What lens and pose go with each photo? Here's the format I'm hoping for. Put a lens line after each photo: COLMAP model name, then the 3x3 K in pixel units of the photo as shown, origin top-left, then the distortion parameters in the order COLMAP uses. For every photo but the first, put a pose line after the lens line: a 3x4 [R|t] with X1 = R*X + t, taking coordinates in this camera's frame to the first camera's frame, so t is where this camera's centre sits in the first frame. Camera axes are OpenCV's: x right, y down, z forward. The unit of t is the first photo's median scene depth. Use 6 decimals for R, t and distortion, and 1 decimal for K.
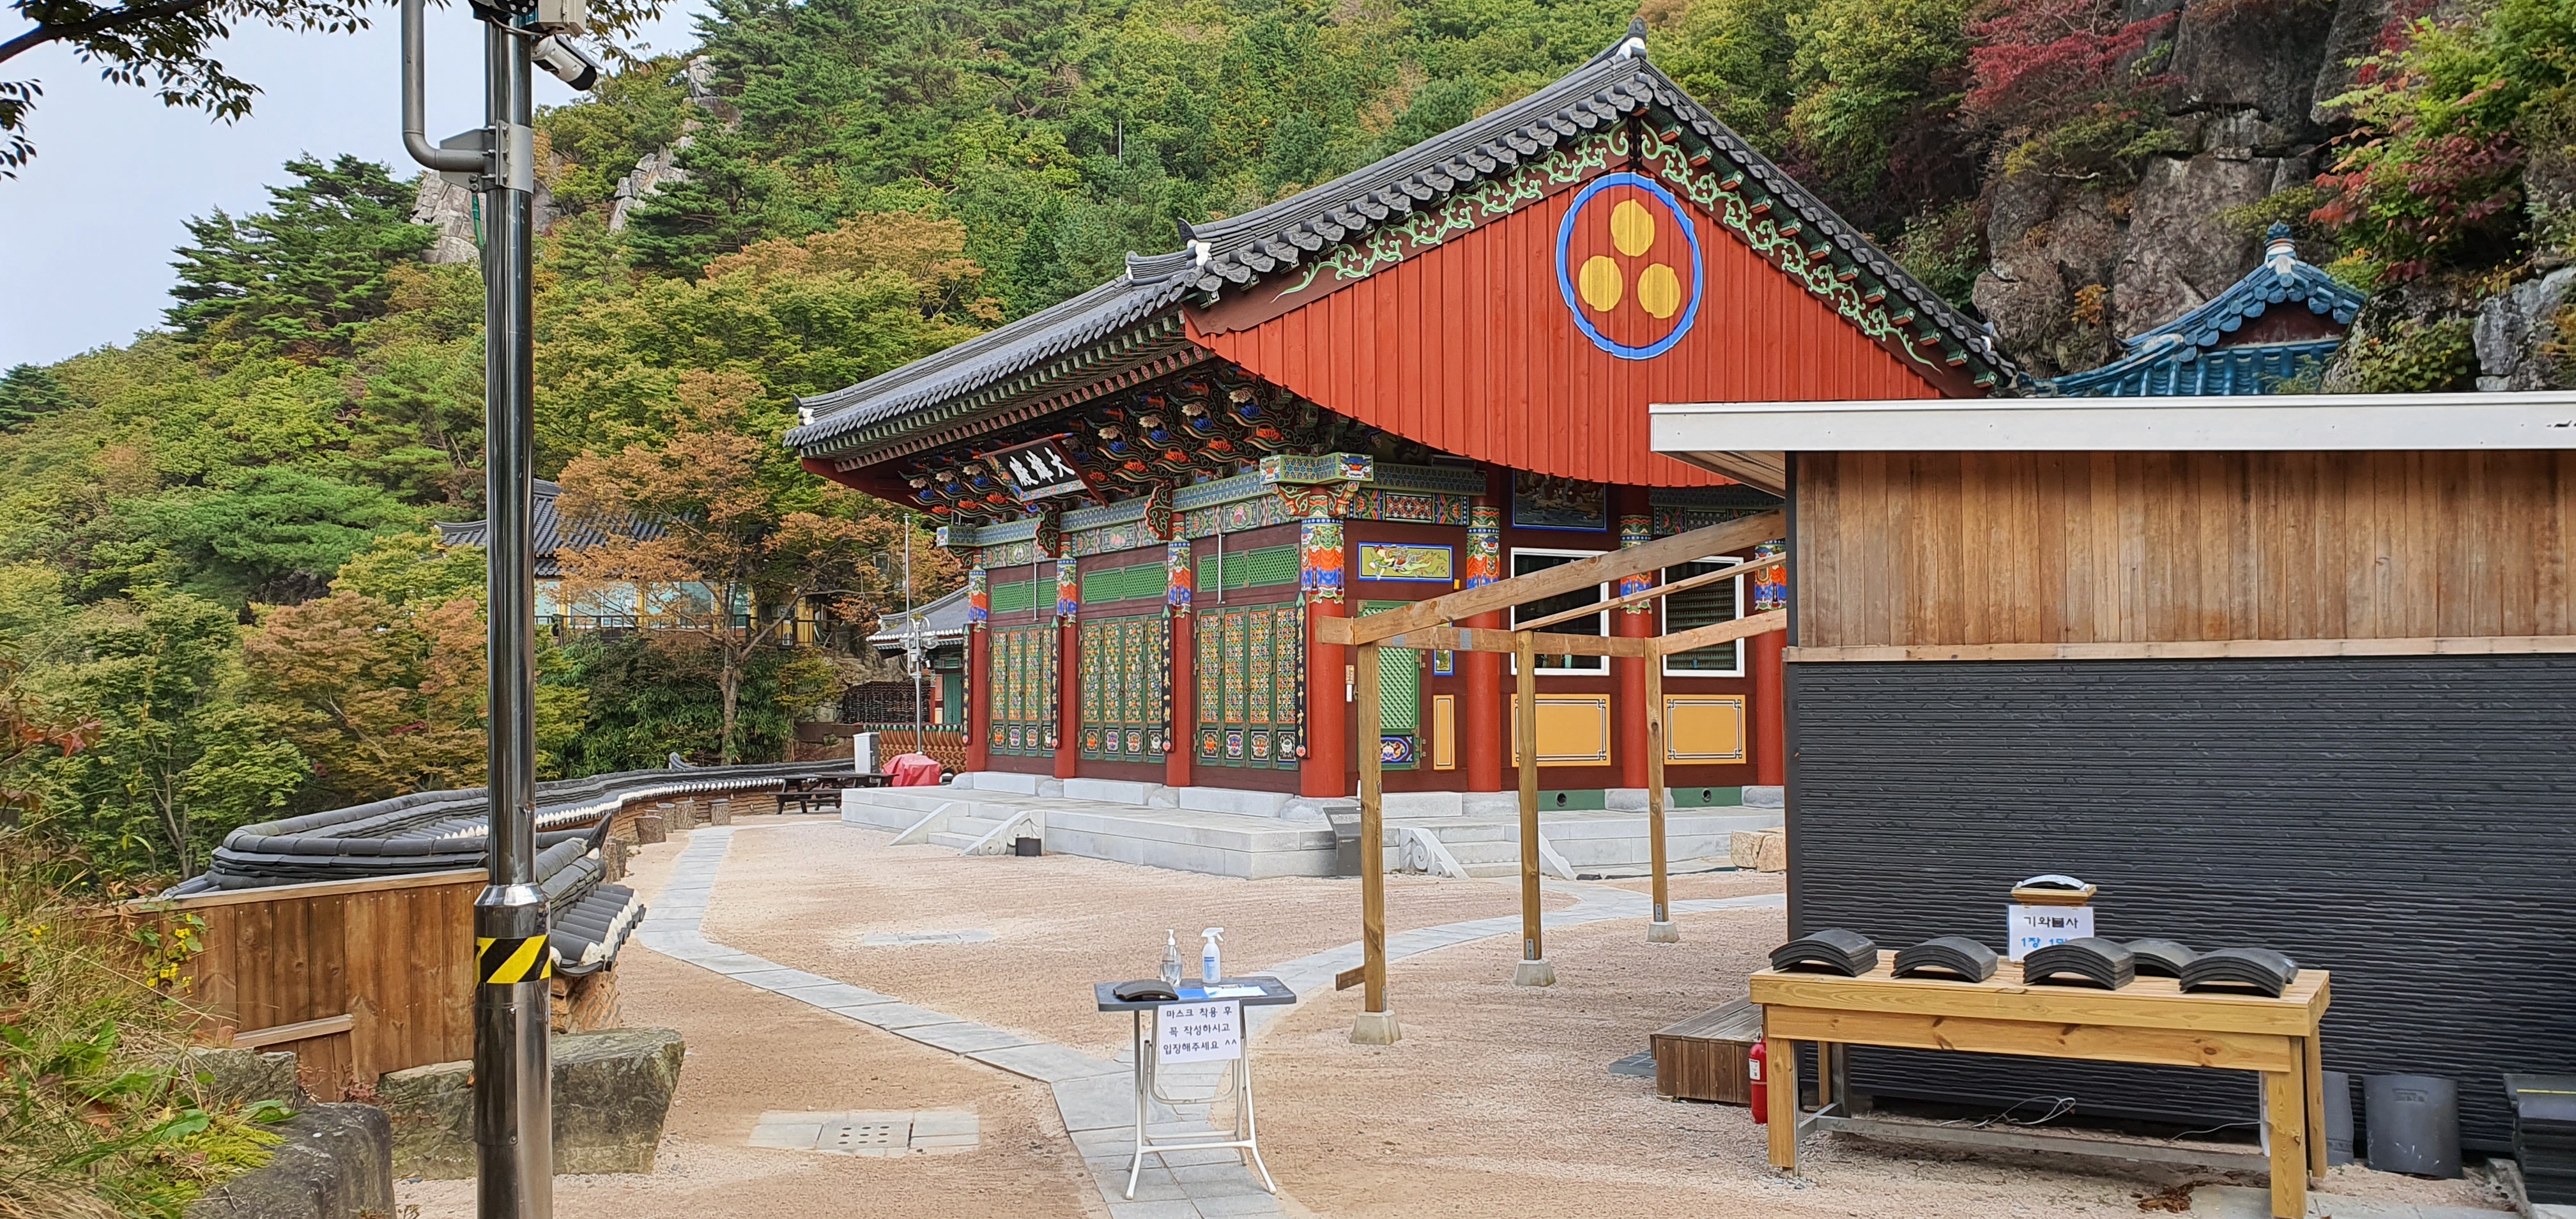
lens RADIAL K [[2042.7, 0, 1223.5], [0, 2042.7, 640.1], [0, 0, 1]] dist [0.104033, -0.205076]
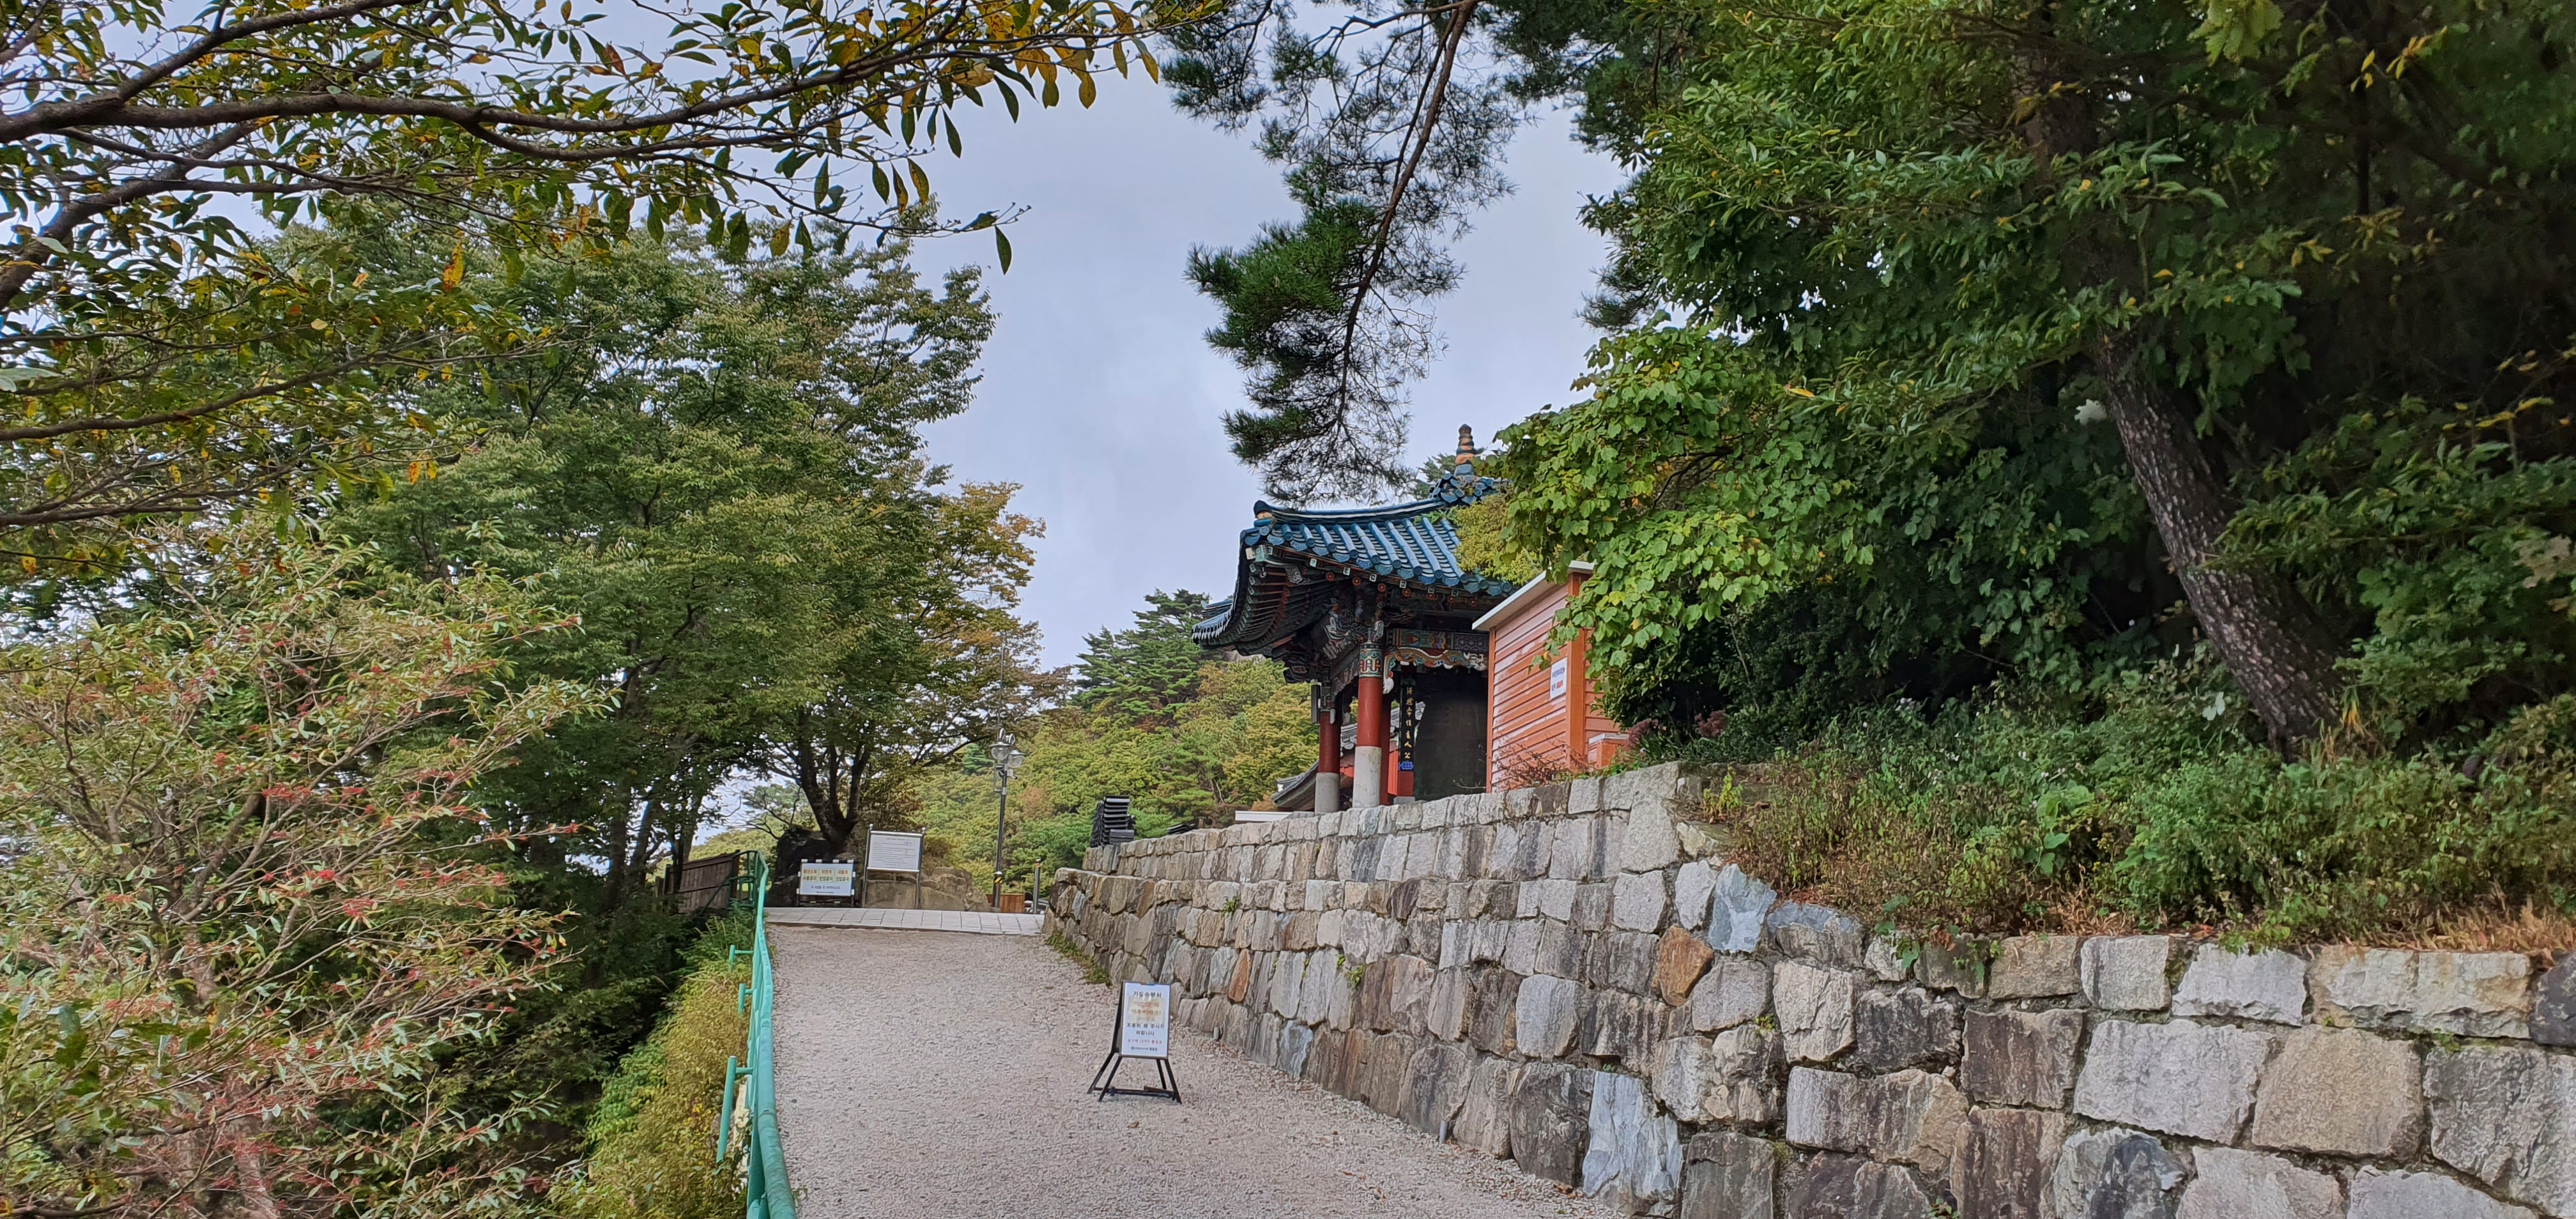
lens RADIAL K [[2036.4, 0, 1293.4], [0, 2036.4, 600.1], [0, 0, 1]] dist [0.060983, -0.135110]
pose [[0.929334, -0.031536, -0.367891, 0.611473], [-0.033739, 0.984925, -0.169657, 0.060412], [0.367696, 0.170080, 0.914261, -0.997487]]
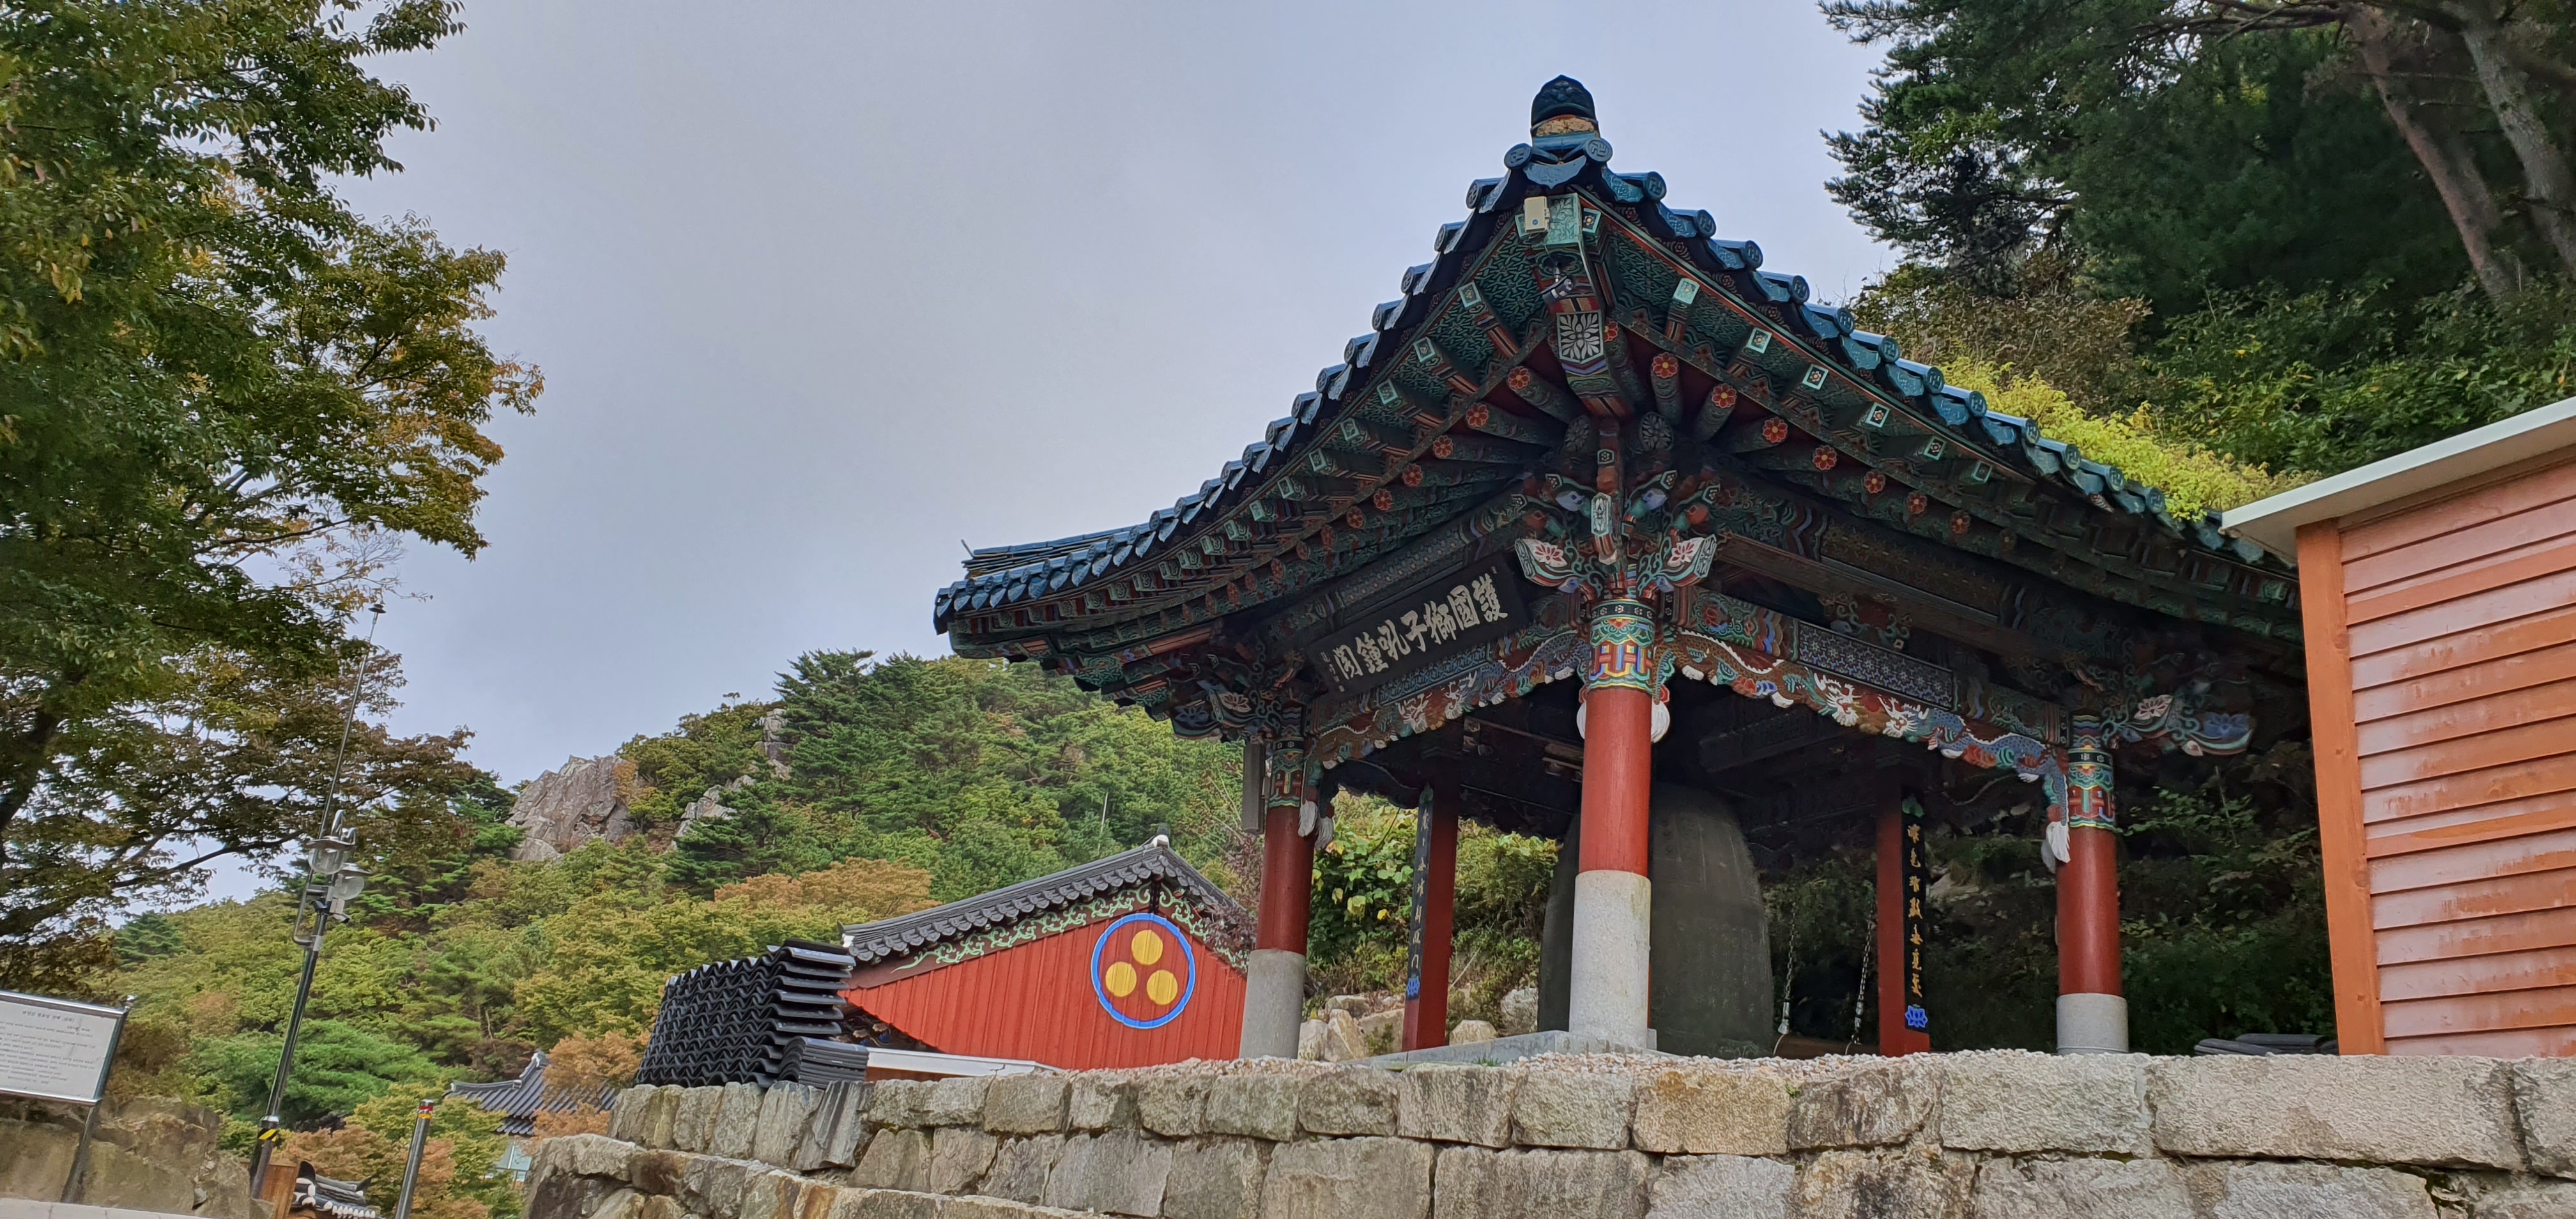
lens RADIAL K [[2031.1, 0, 1424.9], [0, 2031.1, 602.0], [0, 0, 1]] dist [-0.044490, -0.011672]
pose [[0.995262, 0.092638, 0.029519, 0.256888], [-0.077916, 0.941539, -0.327771, 0.039425], [-0.058157, 0.323919, 0.944296, -0.467034]]
